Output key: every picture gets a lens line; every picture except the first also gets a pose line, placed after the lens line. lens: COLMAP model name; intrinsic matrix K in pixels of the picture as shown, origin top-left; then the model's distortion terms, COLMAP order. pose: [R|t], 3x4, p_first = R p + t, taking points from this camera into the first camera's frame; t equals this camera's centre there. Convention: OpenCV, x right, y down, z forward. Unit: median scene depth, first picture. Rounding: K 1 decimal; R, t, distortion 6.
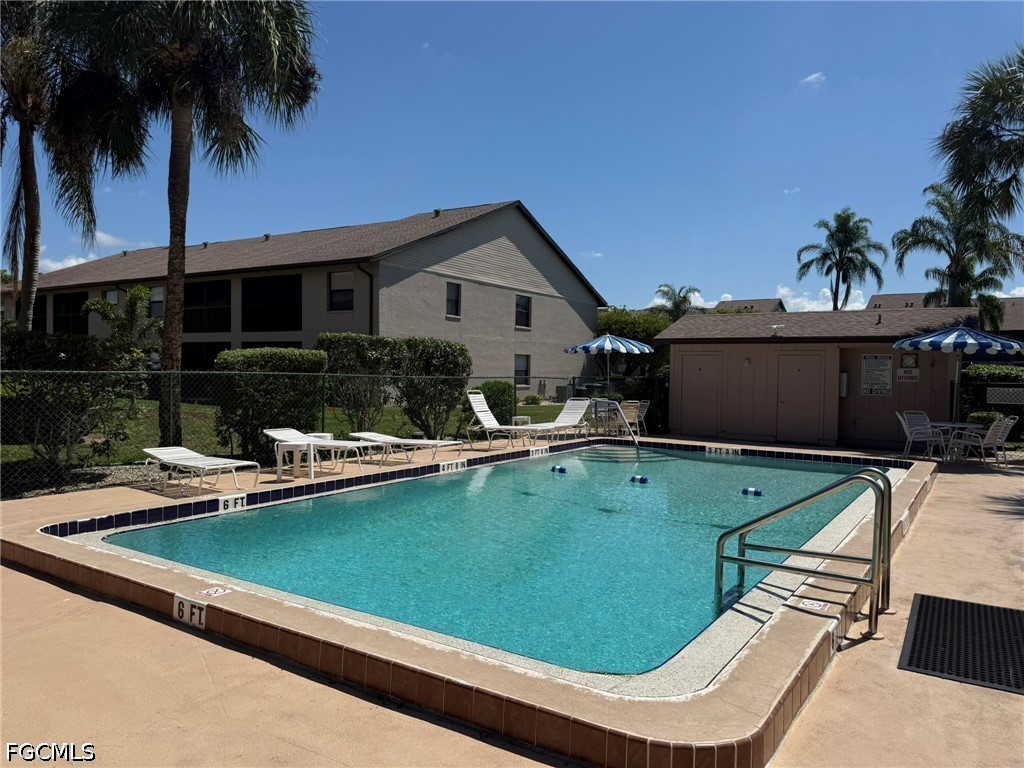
lens RADIAL K [[722.8, 0, 510.9], [0, 722.8, 394.8], [0, 0, 1]] dist [0.064233, -0.081810]
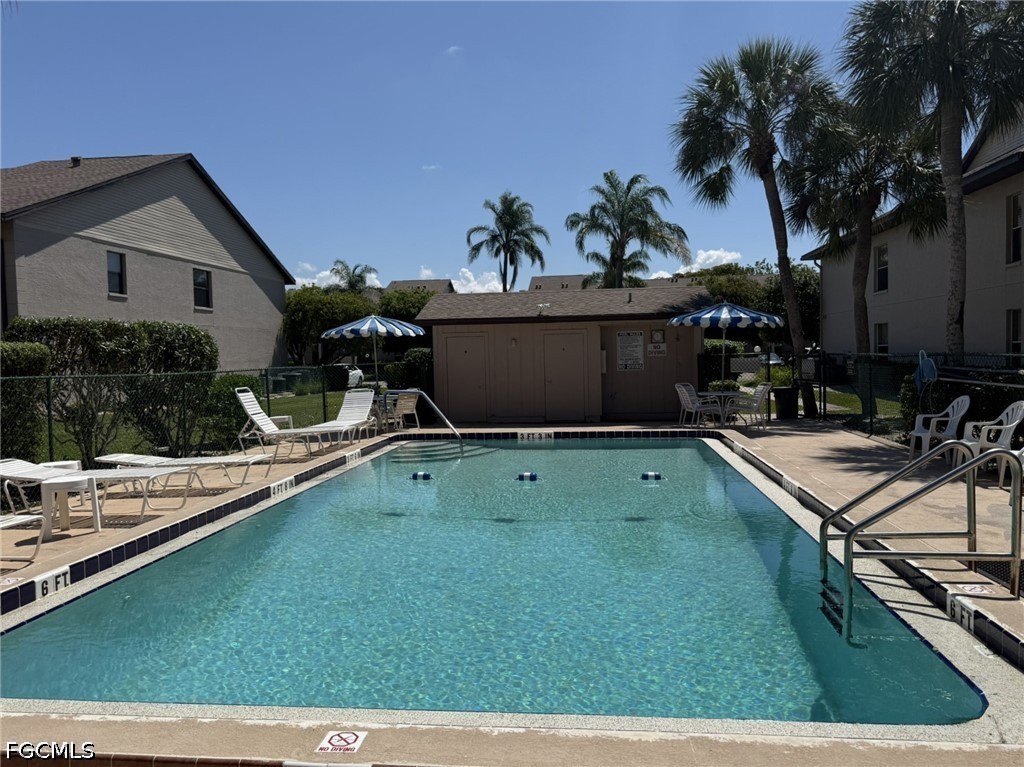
lens RADIAL K [[771.4, 0, 531.7], [0, 771.4, 384.7], [0, 0, 1]] dist [0.077330, -0.081869]
pose [[0.888990, -0.054646, 0.454655, -0.118145], [0.052576, 0.998469, 0.017206, -0.005101], [-0.454899, 0.008608, 0.890501, 0.077725]]
